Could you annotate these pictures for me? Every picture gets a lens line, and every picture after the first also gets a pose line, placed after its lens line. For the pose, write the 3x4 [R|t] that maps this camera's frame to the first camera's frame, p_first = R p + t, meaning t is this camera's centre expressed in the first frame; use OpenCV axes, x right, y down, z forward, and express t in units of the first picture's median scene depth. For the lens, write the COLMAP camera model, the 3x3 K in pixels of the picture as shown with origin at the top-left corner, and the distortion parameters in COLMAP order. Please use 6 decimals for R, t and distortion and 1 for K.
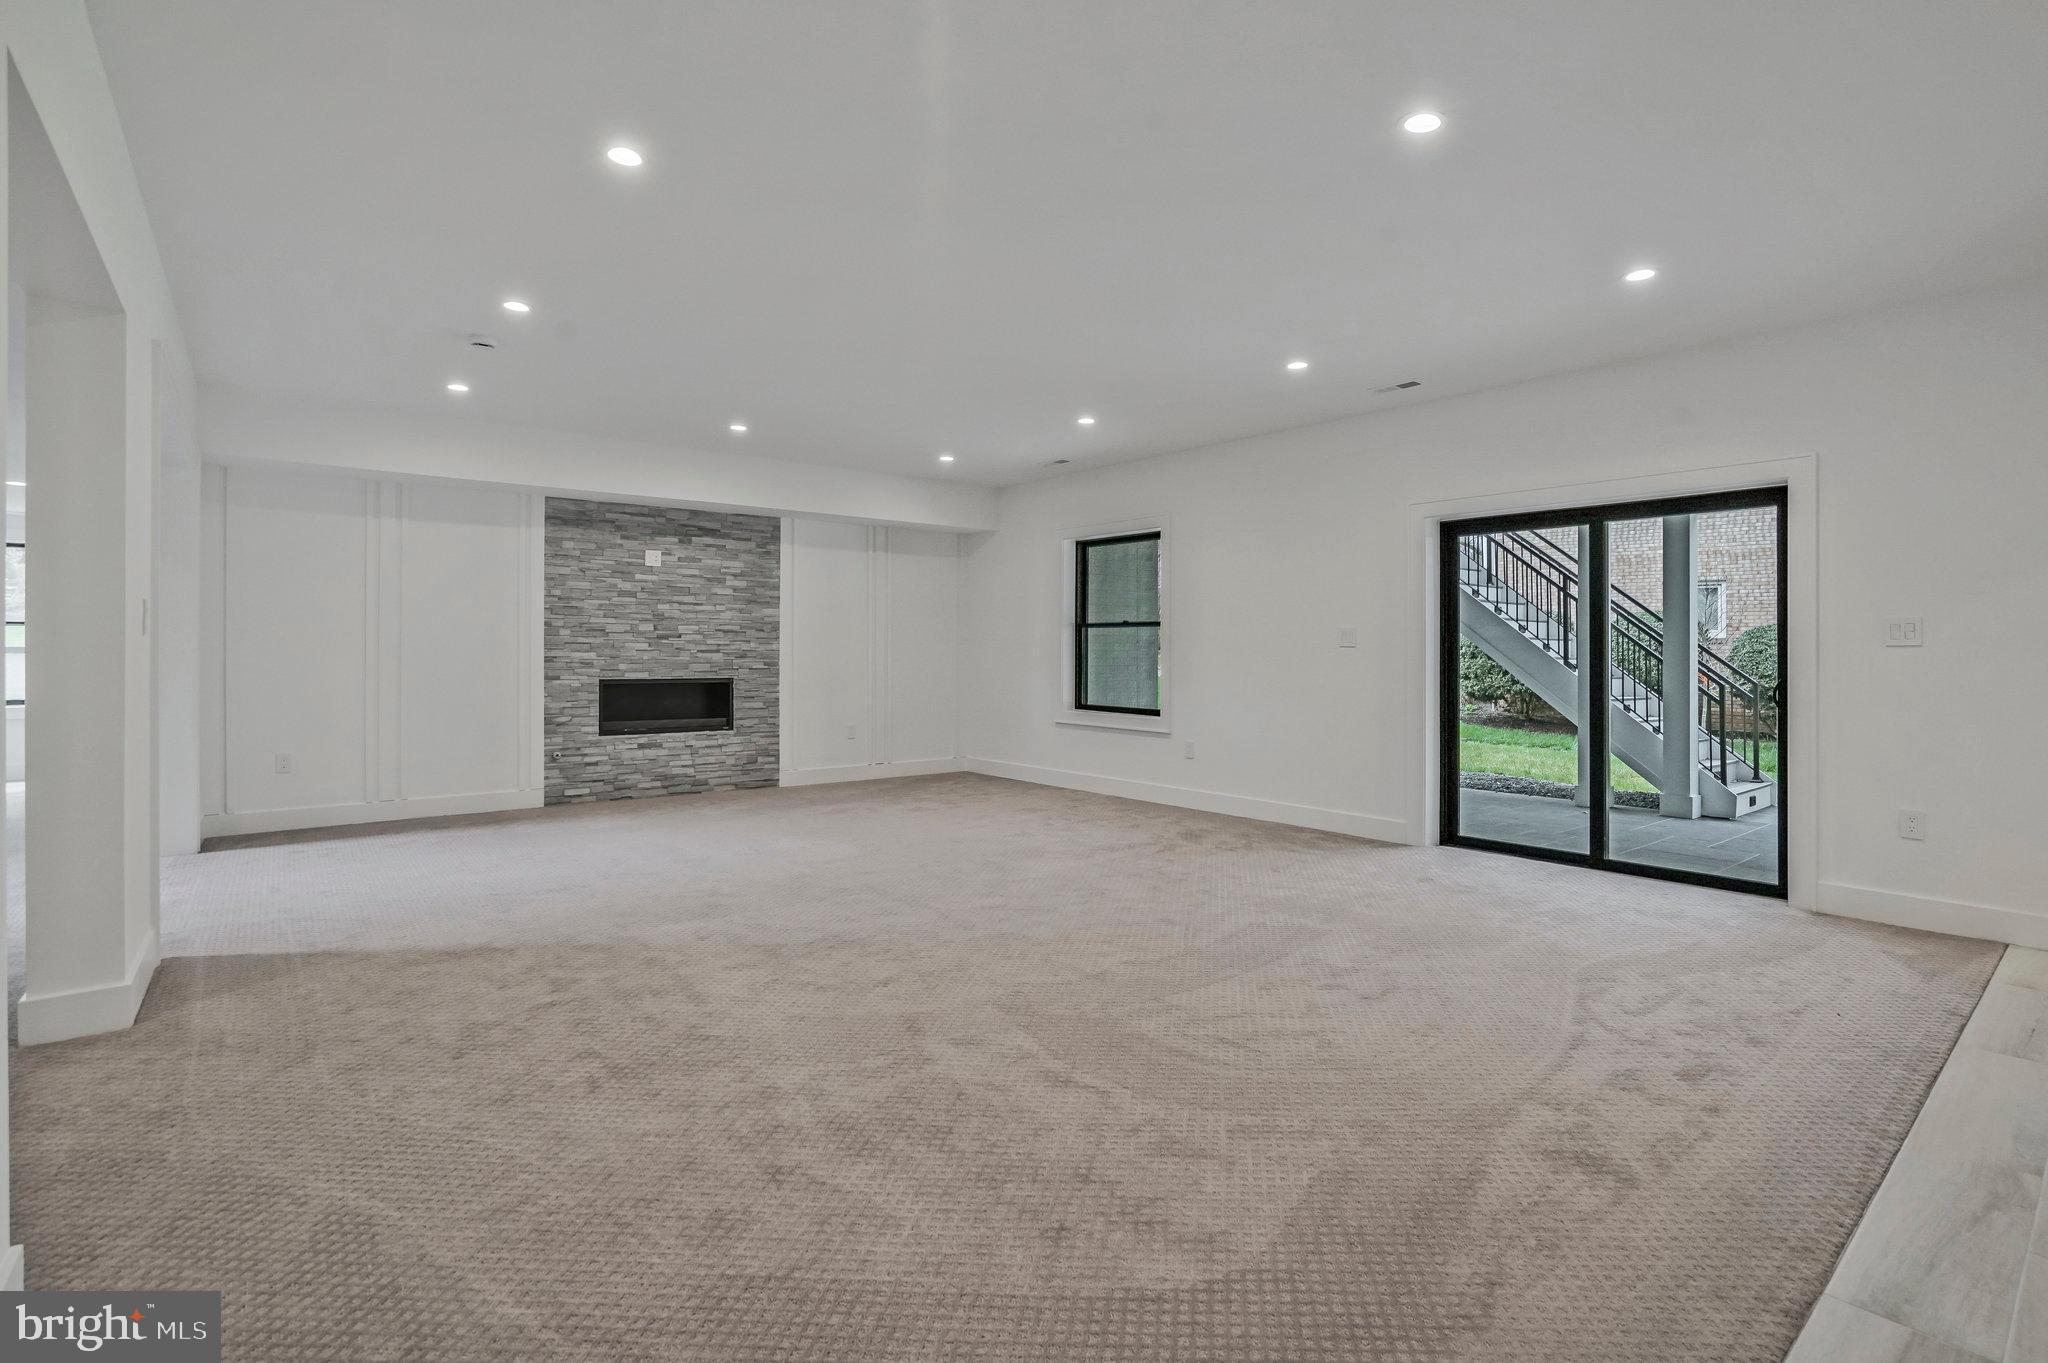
lens RADIAL K [[936.7, 0, 1023.0], [0, 936.7, 681.4], [0, 0, 1]] dist [-0.035575, 0.005999]
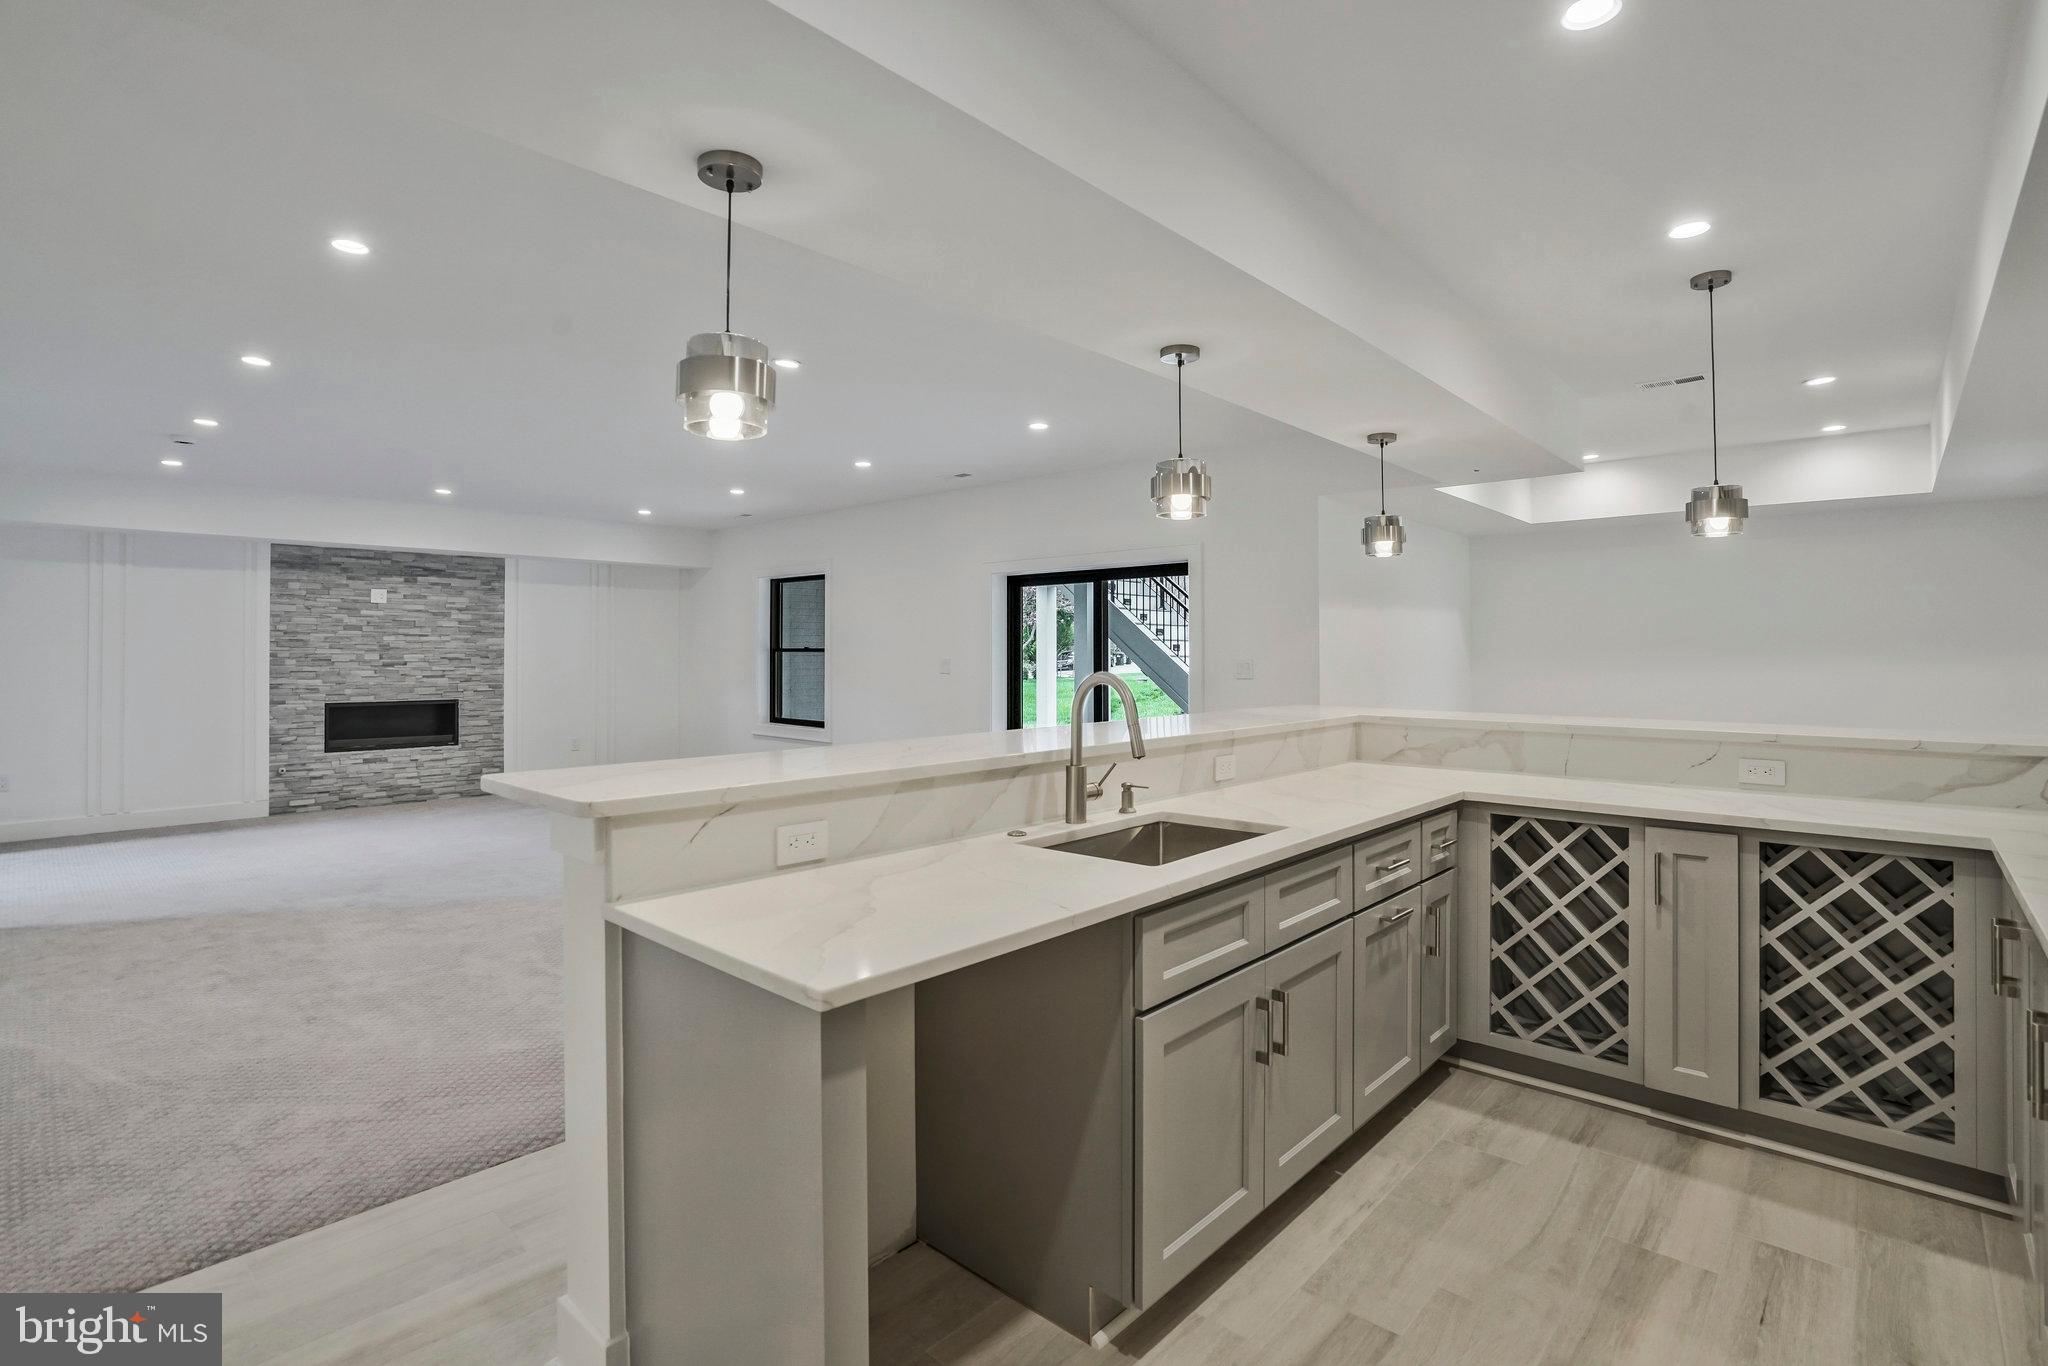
lens RADIAL K [[936.7, 0, 1035.8], [0, 936.7, 669.3], [0, 0, 1]] dist [-0.035575, 0.005999]
pose [[0.987452, -0.008625, 0.157684, 0.223303], [0.010928, 0.999846, -0.013742, -0.018272], [-0.157541, 0.015292, 0.987394, -0.244730]]
